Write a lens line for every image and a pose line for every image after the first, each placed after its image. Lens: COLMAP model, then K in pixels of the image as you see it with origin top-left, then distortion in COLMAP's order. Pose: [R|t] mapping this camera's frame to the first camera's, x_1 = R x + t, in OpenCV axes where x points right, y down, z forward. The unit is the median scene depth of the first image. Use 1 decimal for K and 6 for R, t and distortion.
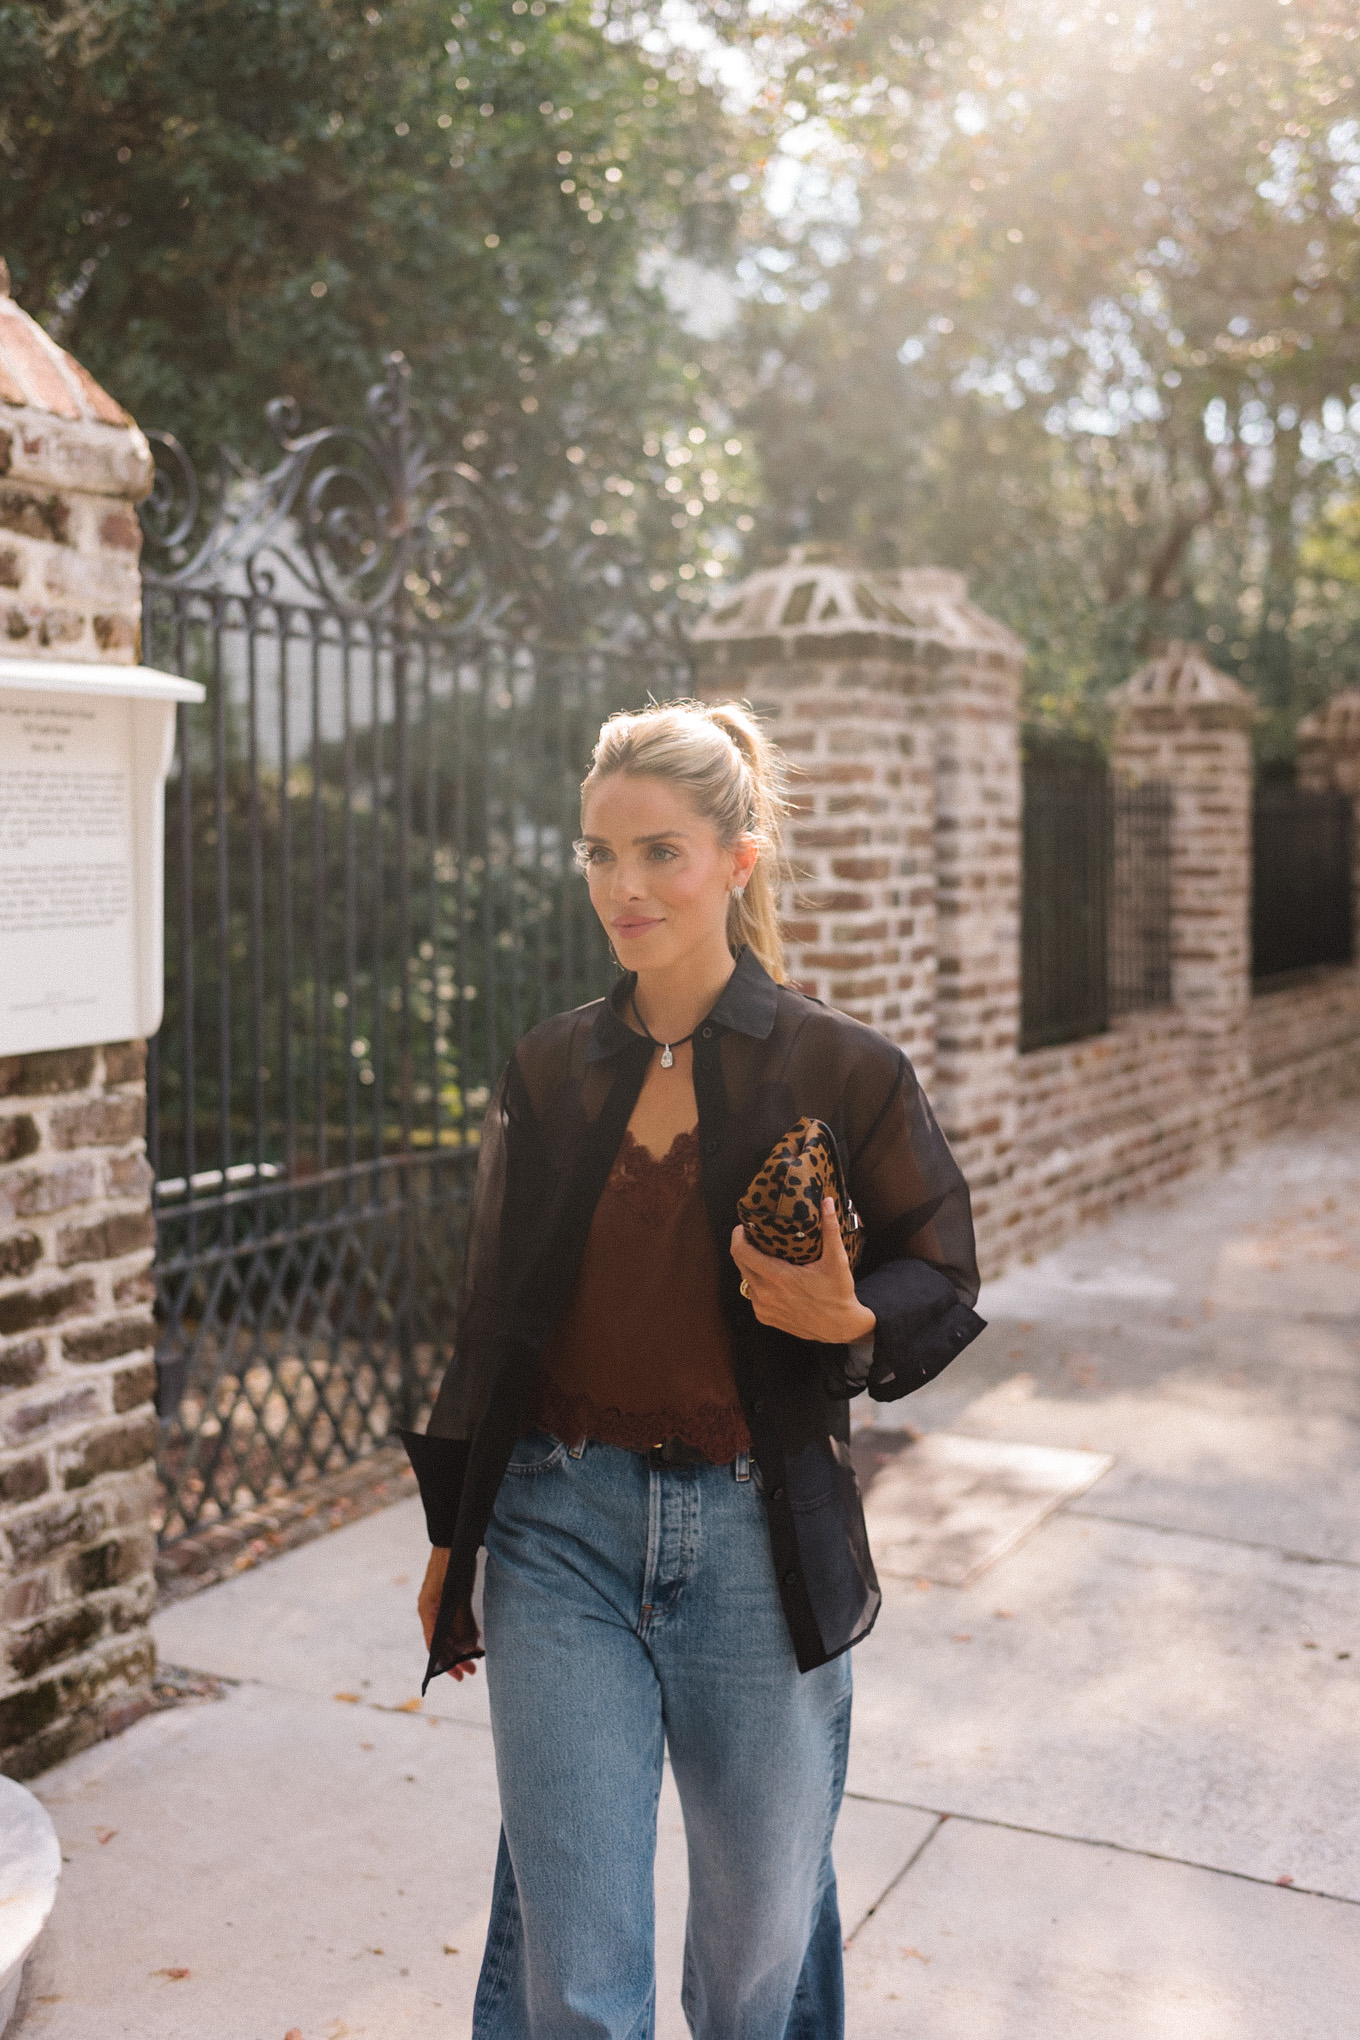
lens RADIAL K [[2192.0, 0, 653.7], [0, 2192.0, 965.5], [0, 0, 1]] dist [0.002759, 0.000000]
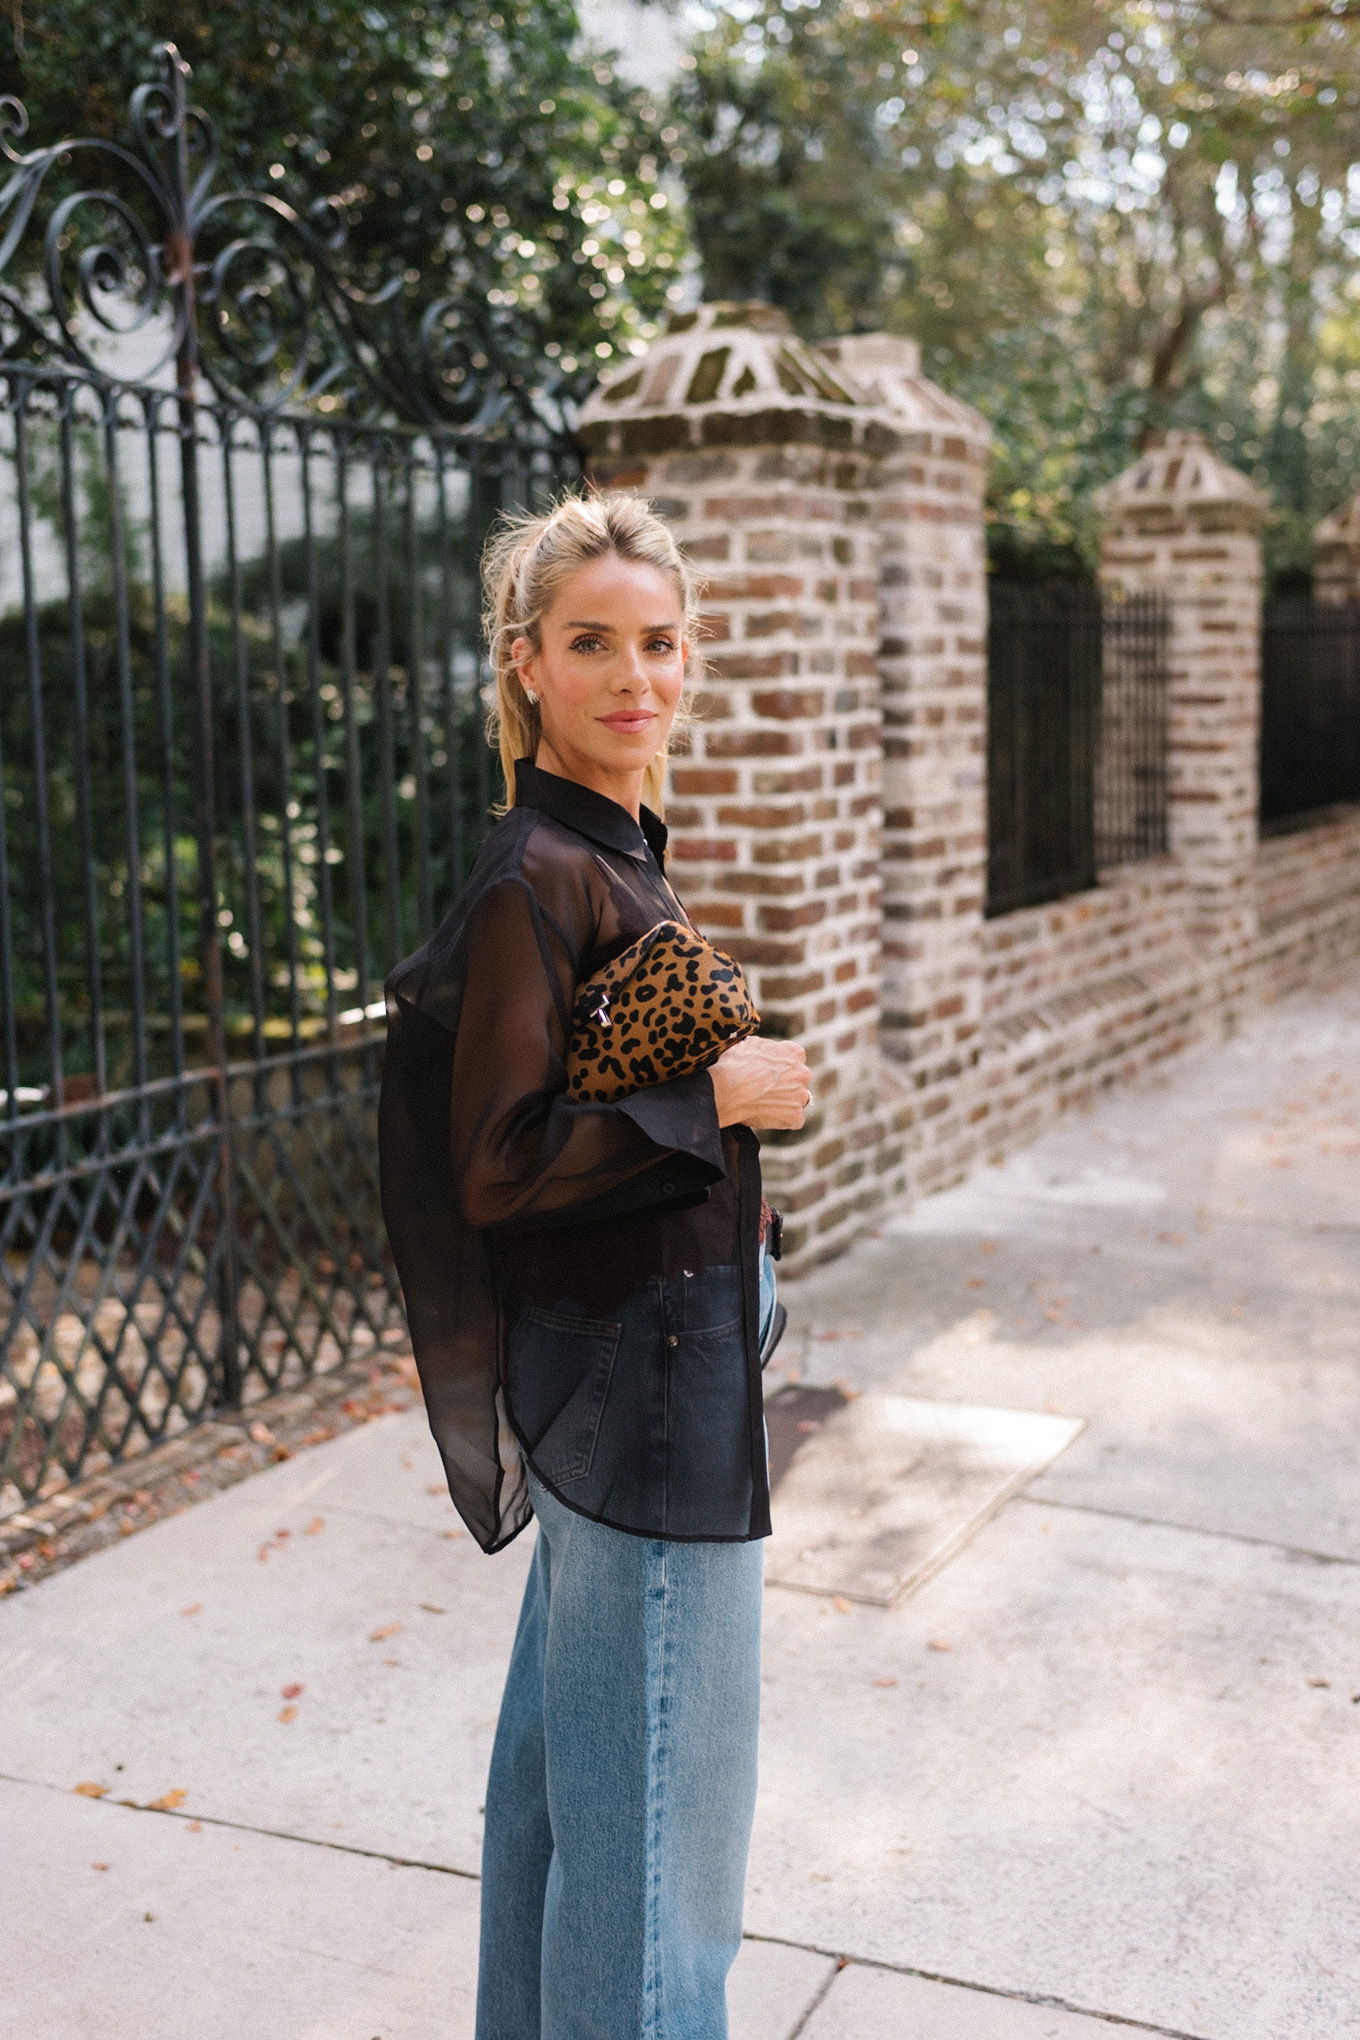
lens RADIAL K [[2347.5, 0, 686.4], [0, 2347.5, 1009.9], [0, 0, 1]] dist [0.000981, 0.000000]
pose [[0.999574, -0.015433, 0.024774, 0.030109], [0.013205, 0.996060, 0.087697, -0.006728], [-0.026030, -0.087333, 0.995839, 0.102872]]
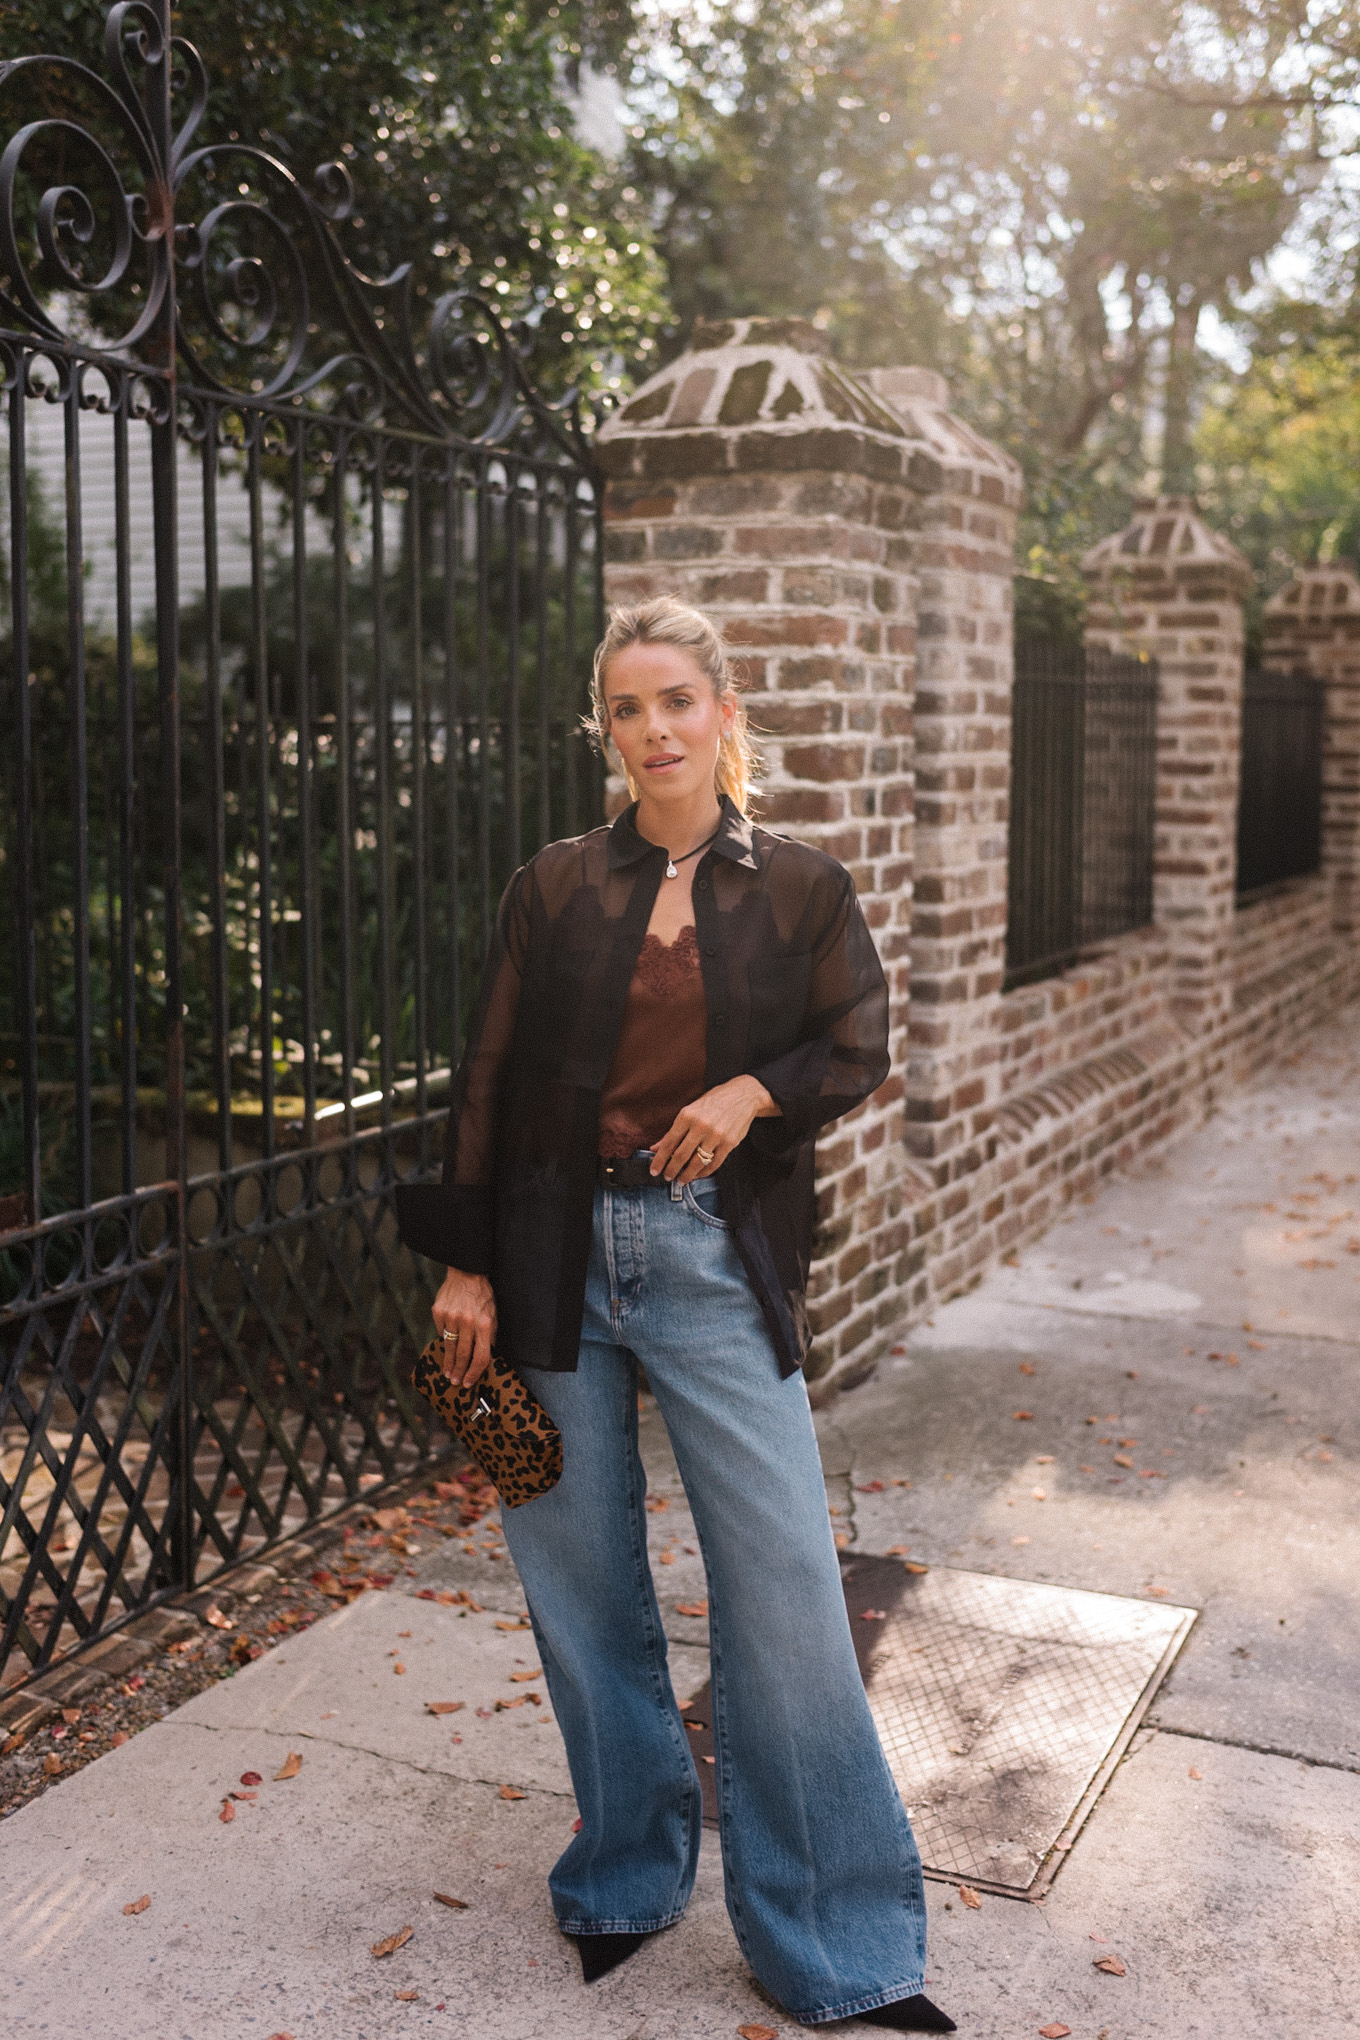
lens RADIAL K [[2192.0, 0, 708.0], [0, 2192.0, 964.5], [0, 0, 1]] dist [0.002759, 0.000000]
pose [[0.996514, 0.005485, 0.083250, -0.004967], [-0.009747, 0.998658, 0.050870, -0.012001], [-0.082859, -0.051504, 0.995229, 0.244738]]
